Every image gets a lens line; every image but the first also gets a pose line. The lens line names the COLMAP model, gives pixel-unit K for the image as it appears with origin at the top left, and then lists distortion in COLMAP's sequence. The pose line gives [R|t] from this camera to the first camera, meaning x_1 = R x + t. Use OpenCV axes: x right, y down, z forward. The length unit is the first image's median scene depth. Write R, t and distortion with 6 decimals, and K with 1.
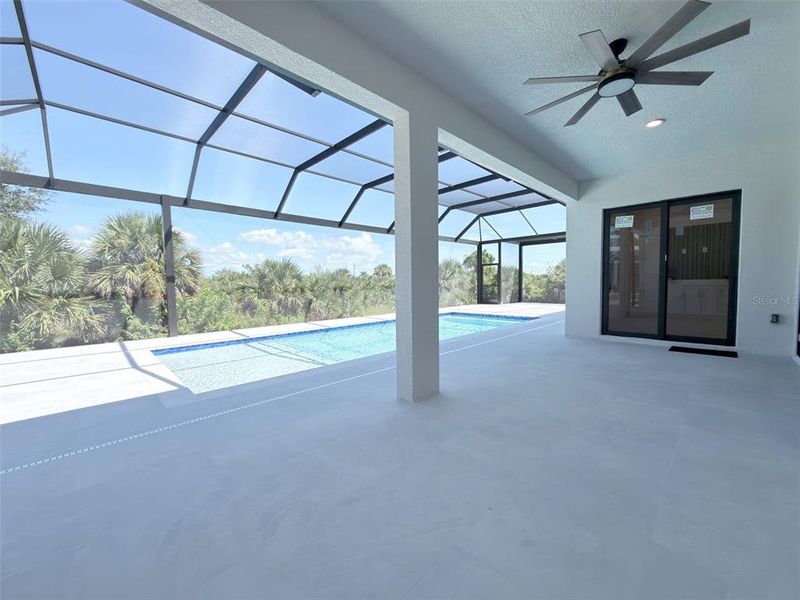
lens RADIAL K [[316.4, 0, 400.8], [0, 316.4, 295.6], [0, 0, 1]] dist [-0.001062, 0.000066]
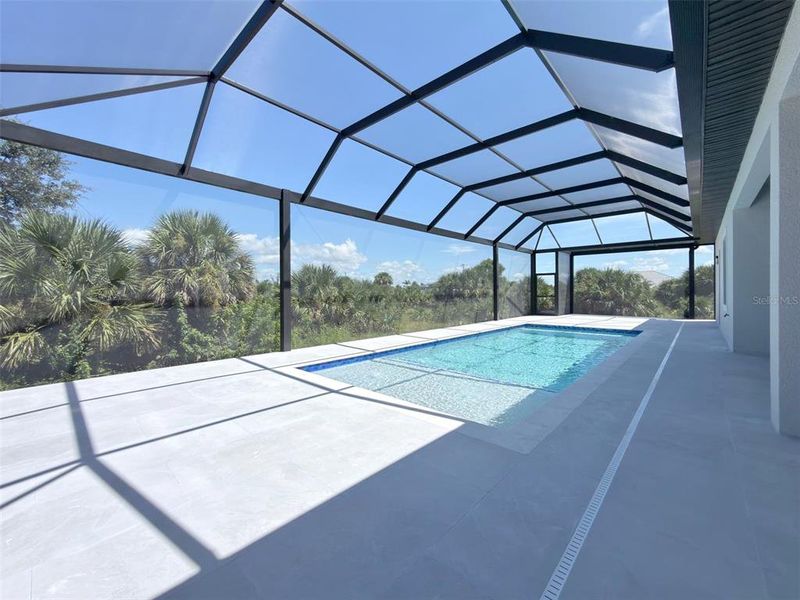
lens RADIAL K [[324.5, 0, 402.8], [0, 324.5, 290.7], [0, 0, 1]] dist [0.001167, 0.000058]
pose [[0.998582, 0.013205, 0.051573, -0.286856], [-0.010935, 0.998970, -0.044041, 0.000076], [-0.052102, 0.043415, 0.997698, 0.054317]]
